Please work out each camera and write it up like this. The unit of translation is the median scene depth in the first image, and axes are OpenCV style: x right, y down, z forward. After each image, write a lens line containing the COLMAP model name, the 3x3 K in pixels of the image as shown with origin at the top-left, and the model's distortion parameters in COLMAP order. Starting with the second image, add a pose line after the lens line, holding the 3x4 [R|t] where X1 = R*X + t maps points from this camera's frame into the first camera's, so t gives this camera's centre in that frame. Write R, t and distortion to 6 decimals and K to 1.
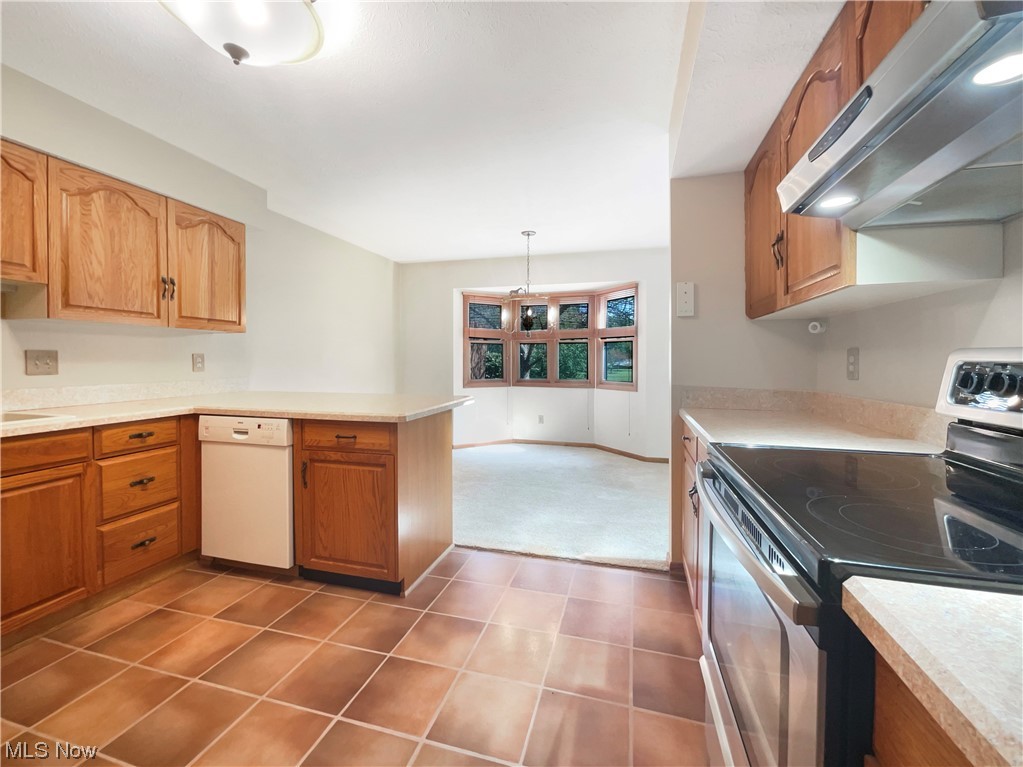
lens RADIAL K [[415.8, 0, 516.6], [0, 415.8, 381.6], [0, 0, 1]] dist [-0.000066, -0.000162]
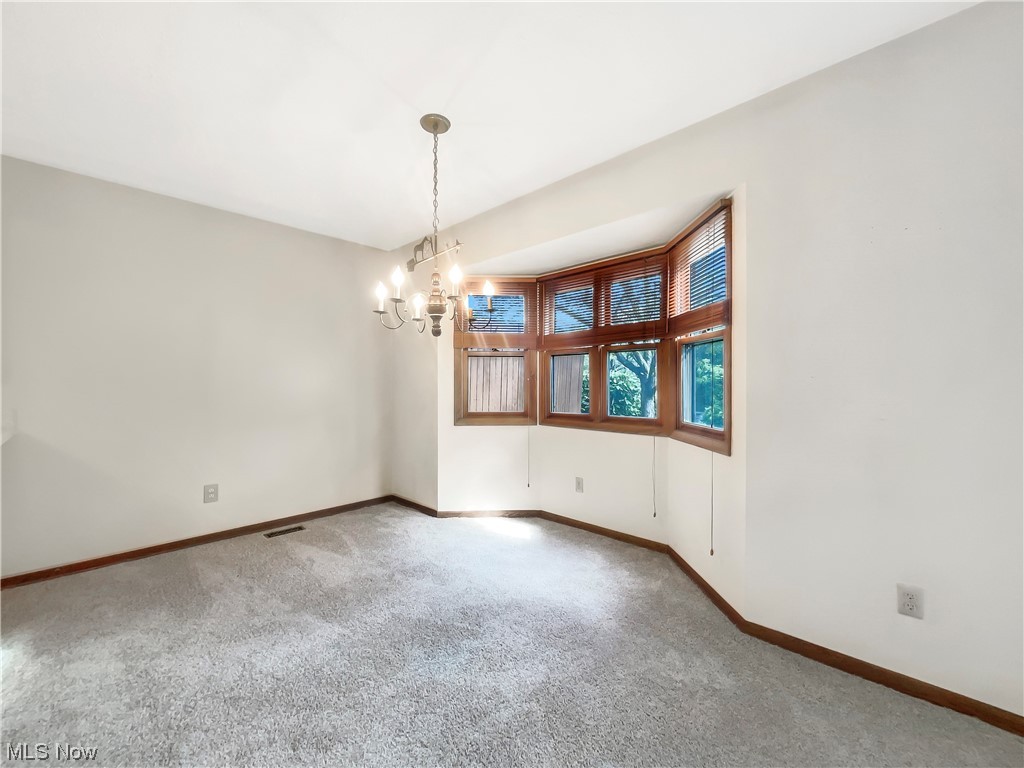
lens RADIAL K [[412.6, 0, 507.7], [0, 412.6, 383.2], [0, 0, 1]] dist [0.000982, 0.000108]
pose [[0.877581, -0.005223, -0.479399, 0.591838], [-0.018955, 0.998781, -0.045580, -0.049531], [0.479053, 0.049088, 0.876413, 1.072252]]
